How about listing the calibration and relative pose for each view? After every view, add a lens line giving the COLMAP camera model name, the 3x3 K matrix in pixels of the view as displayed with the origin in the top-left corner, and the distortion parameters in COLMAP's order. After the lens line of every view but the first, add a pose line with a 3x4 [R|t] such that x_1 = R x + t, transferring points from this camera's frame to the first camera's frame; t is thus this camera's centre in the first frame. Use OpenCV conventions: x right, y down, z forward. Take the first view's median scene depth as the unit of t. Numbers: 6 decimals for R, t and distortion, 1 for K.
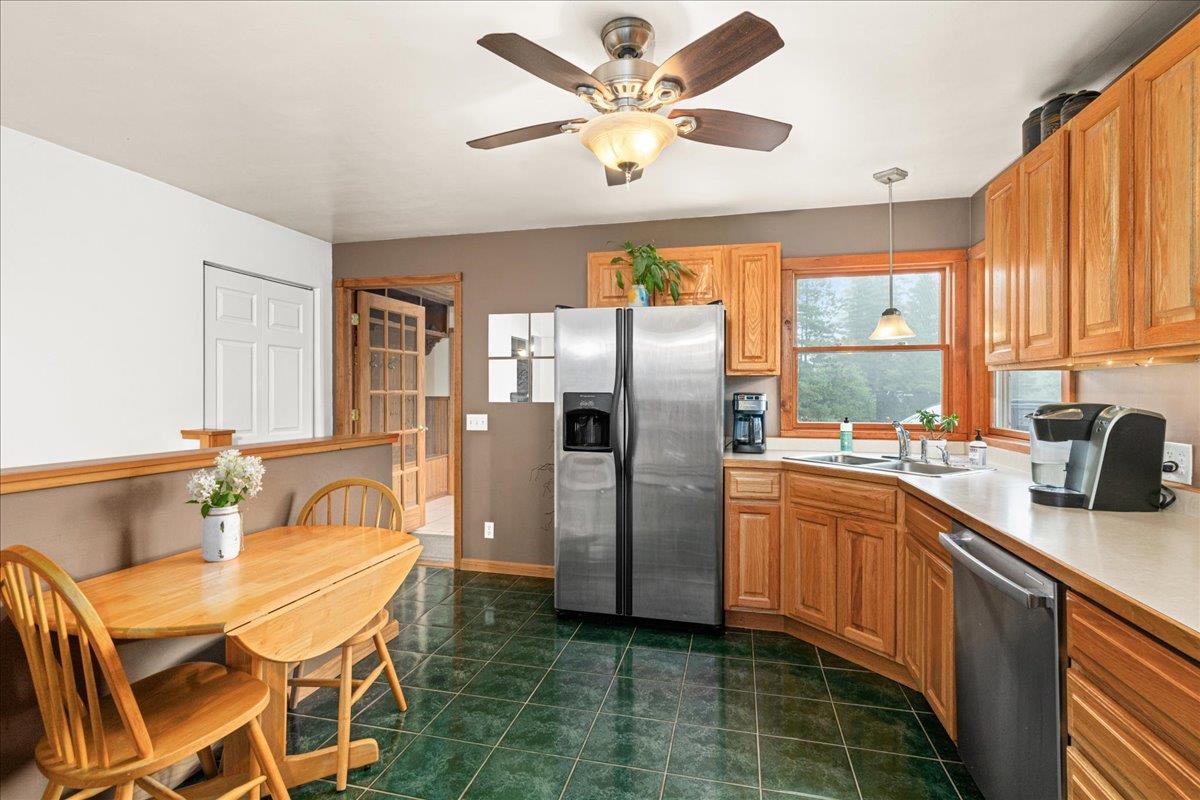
lens RADIAL K [[580.8, 0, 600.0], [0, 580.8, 400.0], [0, 0, 1]] dist [0.000421, 0.000853]
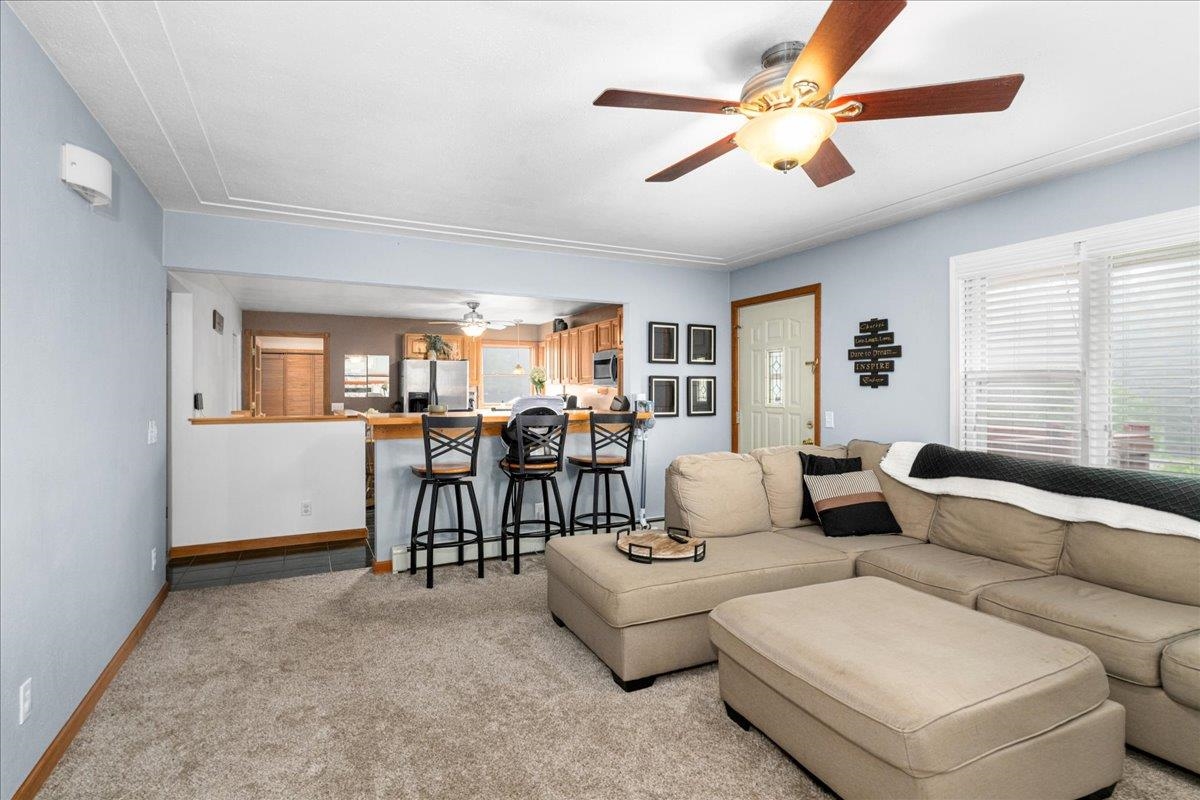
lens RADIAL K [[580.8, 0, 600.0], [0, 580.8, 400.0], [0, 0, 1]] dist [0.000421, 0.000853]
pose [[0.761501, -0.007232, 0.648124, -1.053391], [0.005579, 0.999974, 0.004604, 0.013931], [-0.648140, 0.000110, 0.761521, -1.459595]]
